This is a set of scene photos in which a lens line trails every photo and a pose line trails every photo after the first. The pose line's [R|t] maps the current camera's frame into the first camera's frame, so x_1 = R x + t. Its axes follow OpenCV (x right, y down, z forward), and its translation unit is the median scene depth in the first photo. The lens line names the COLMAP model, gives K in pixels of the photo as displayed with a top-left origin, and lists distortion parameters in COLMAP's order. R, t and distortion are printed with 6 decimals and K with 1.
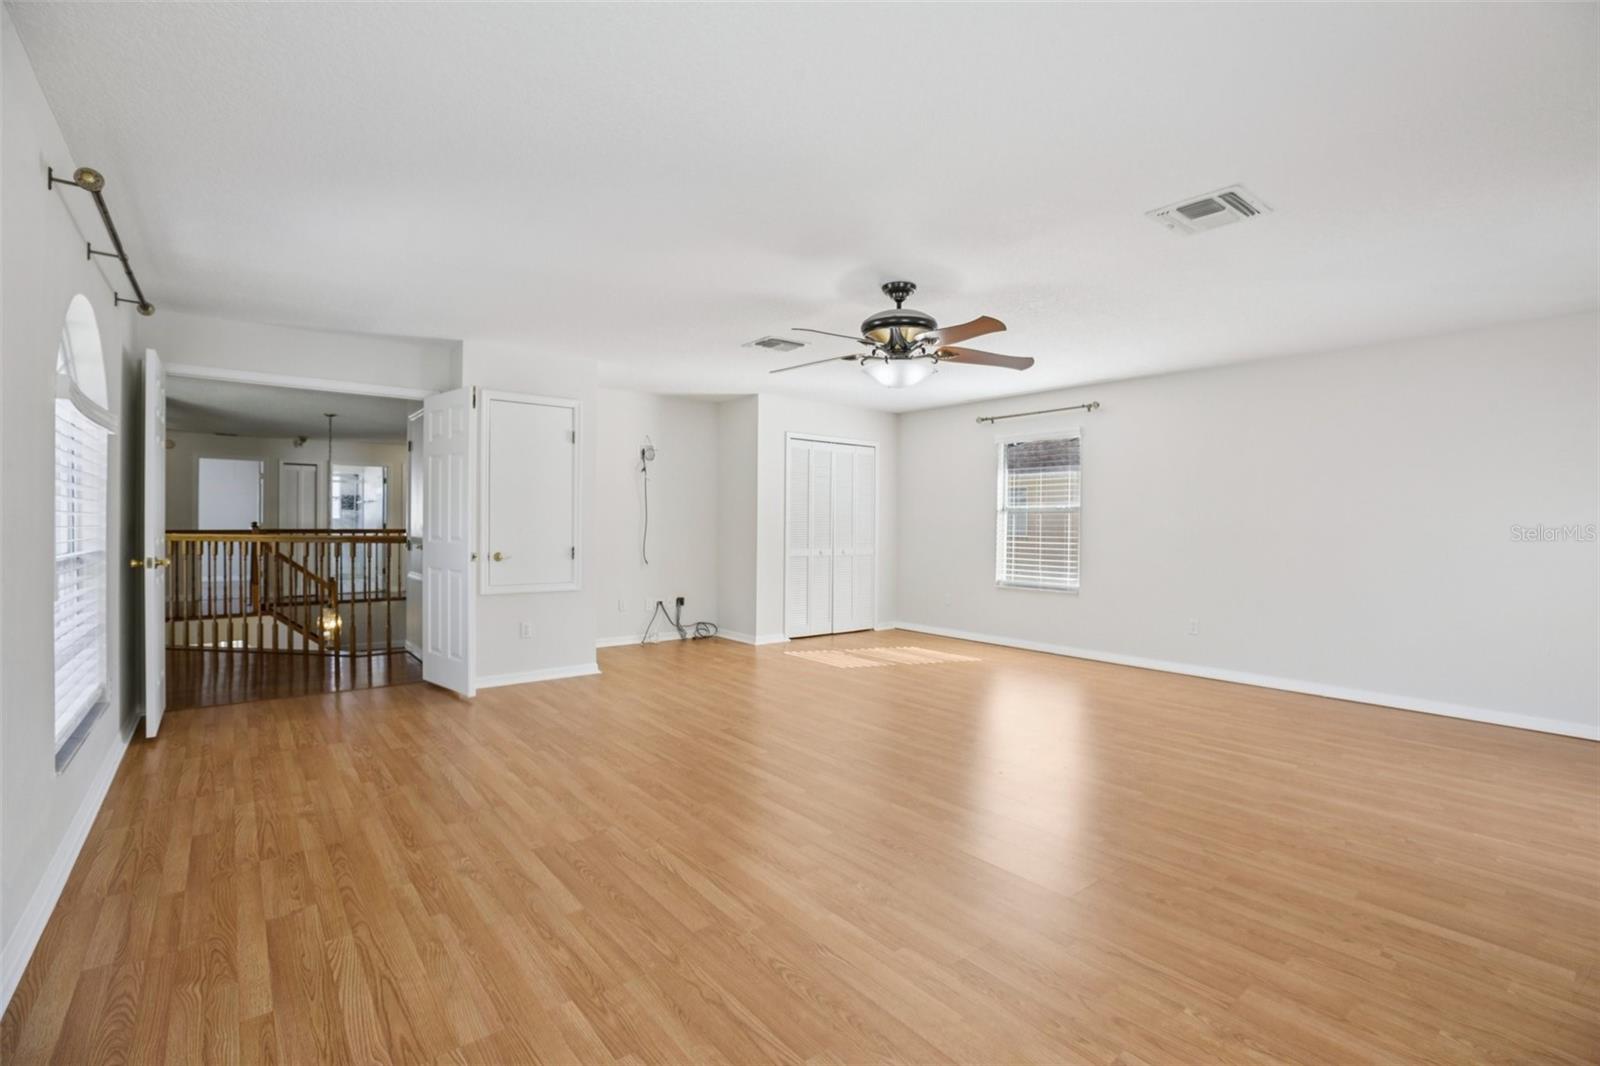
lens RADIAL K [[723.8, 0, 805.1], [0, 723.8, 535.7], [0, 0, 1]] dist [-0.001844, 0.000618]
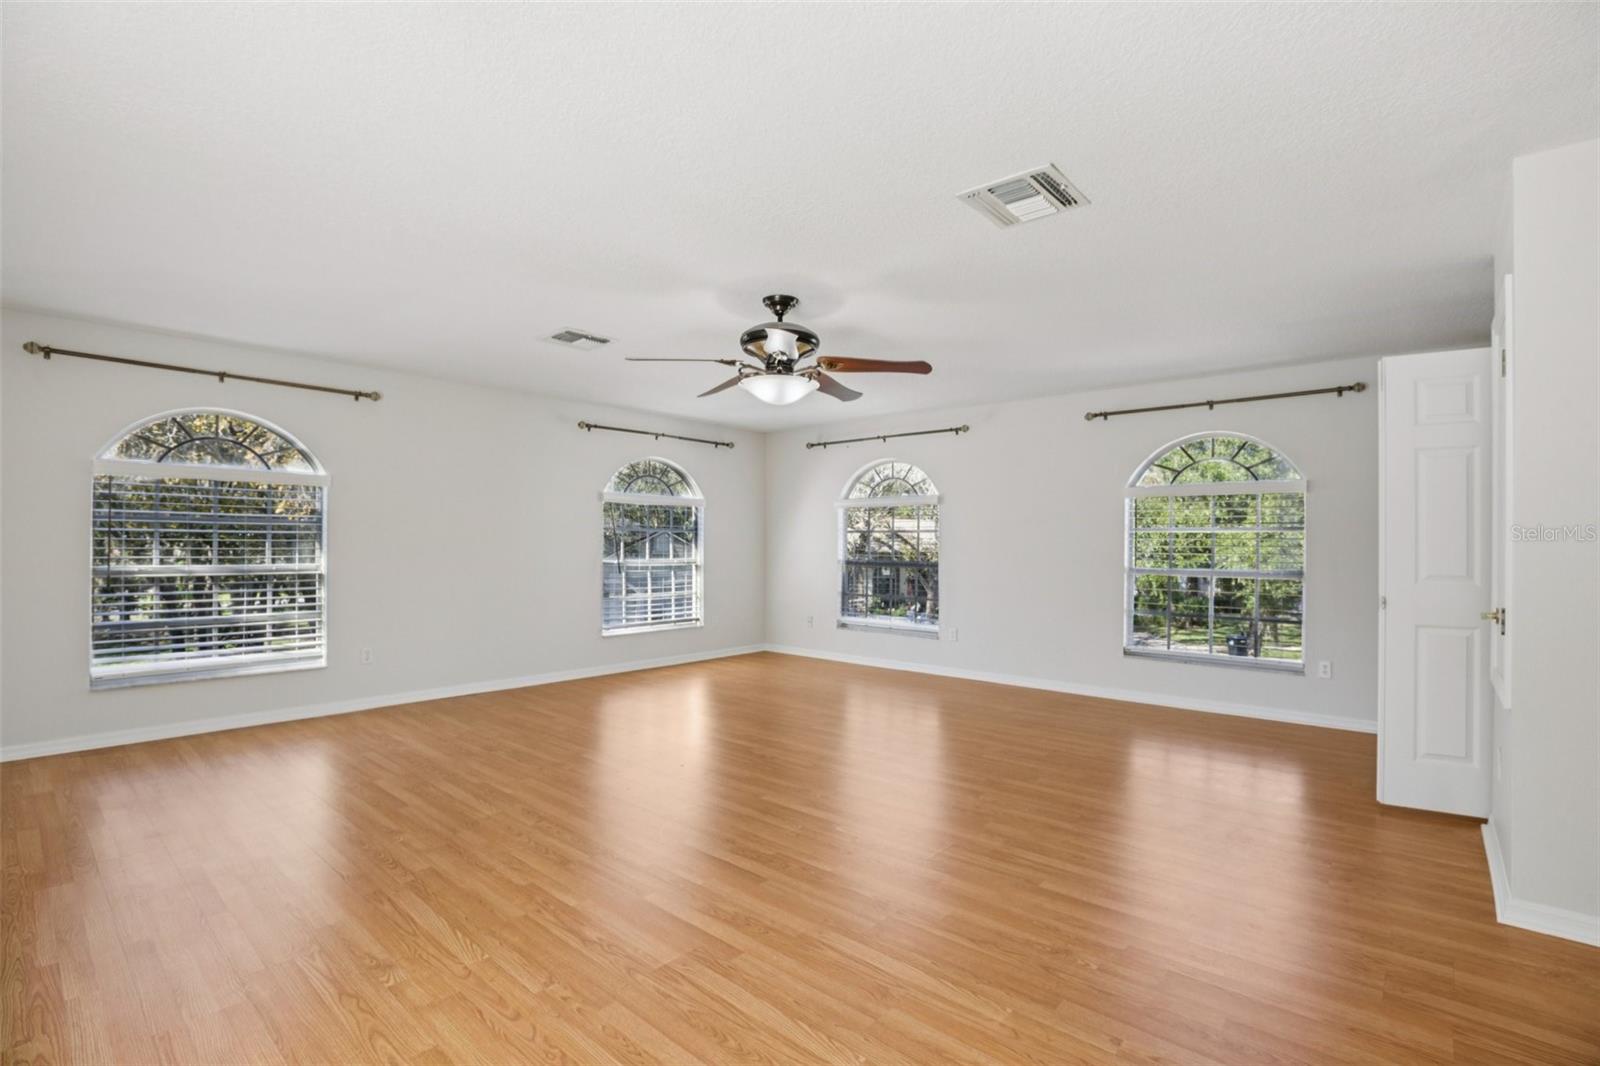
lens RADIAL K [[723.8, 0, 805.1], [0, 723.8, 535.7], [0, 0, 1]] dist [-0.001844, 0.000618]
pose [[-0.983831, -0.016779, -0.178312, 0.278041], [-0.016493, 0.999859, -0.003085, -0.025136], [0.178338, -0.000094, -0.983969, 2.052133]]
